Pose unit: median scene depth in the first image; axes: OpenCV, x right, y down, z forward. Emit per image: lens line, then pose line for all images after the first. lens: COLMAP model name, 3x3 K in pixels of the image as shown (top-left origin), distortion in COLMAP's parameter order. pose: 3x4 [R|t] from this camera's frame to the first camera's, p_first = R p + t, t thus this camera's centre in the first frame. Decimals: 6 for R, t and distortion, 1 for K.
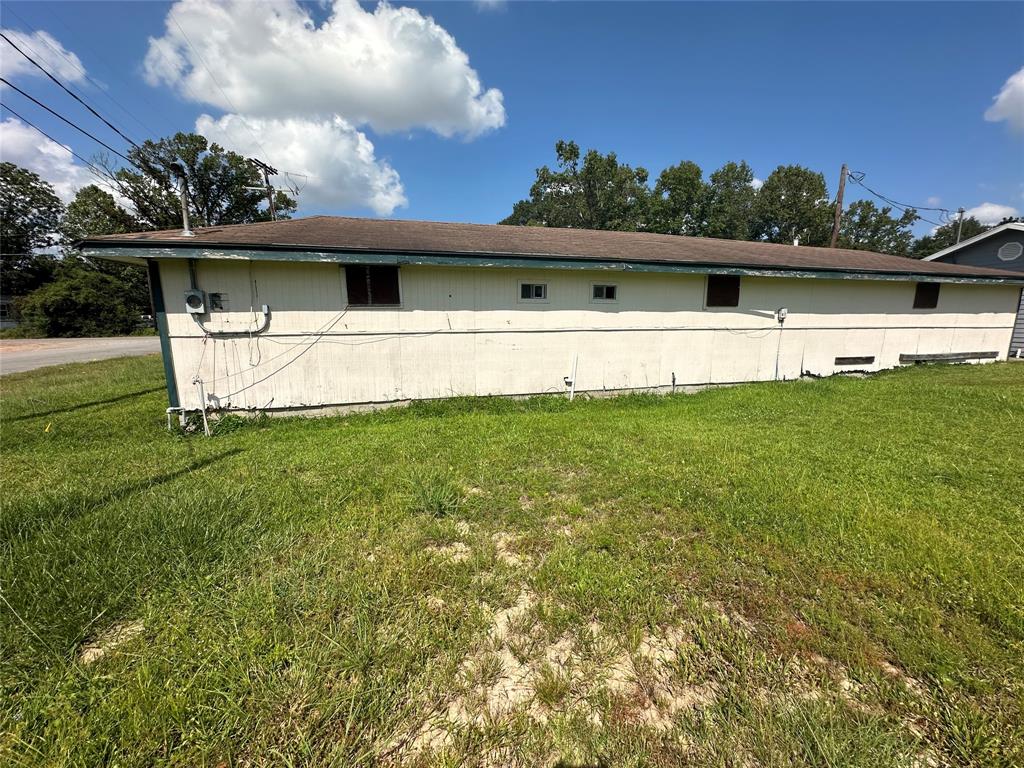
lens RADIAL K [[417.6, 0, 512.0], [0, 417.6, 384.0], [0, 0, 1]] dist [-0.002261, 0.001240]
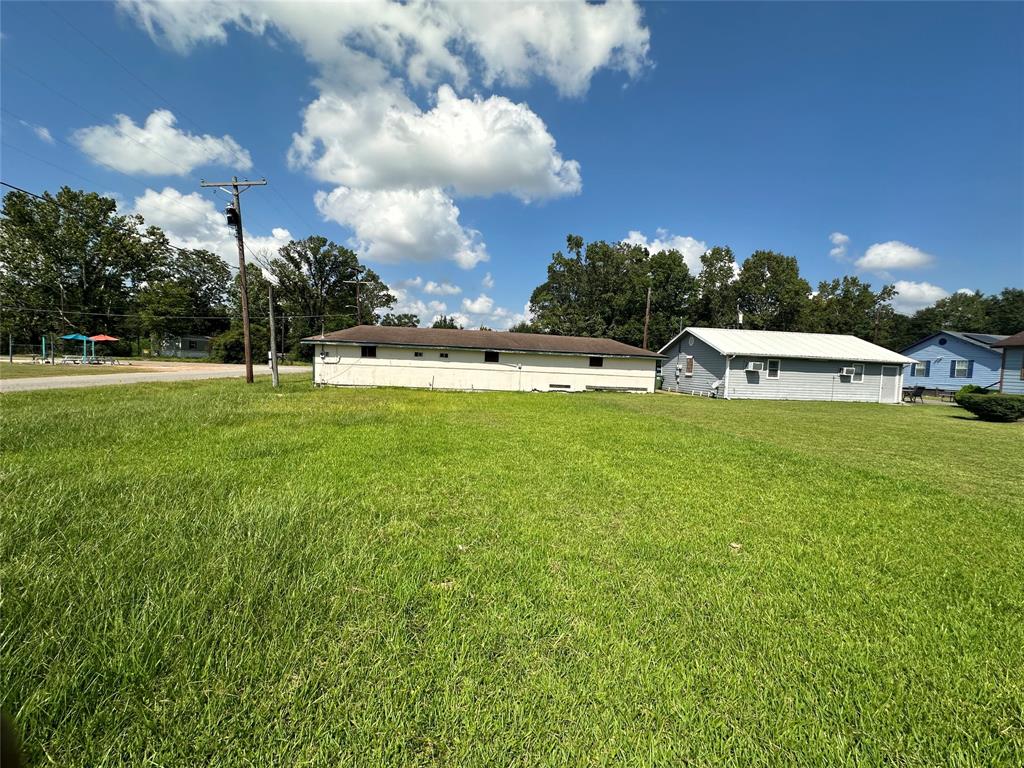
lens RADIAL K [[417.6, 0, 512.0], [0, 417.6, 384.0], [0, 0, 1]] dist [-0.002261, 0.001240]
pose [[0.984828, 0.052963, -0.165255, 0.265483], [-0.070885, 0.991995, -0.104503, 0.057980], [0.158398, 0.114632, 0.980699, -0.405929]]
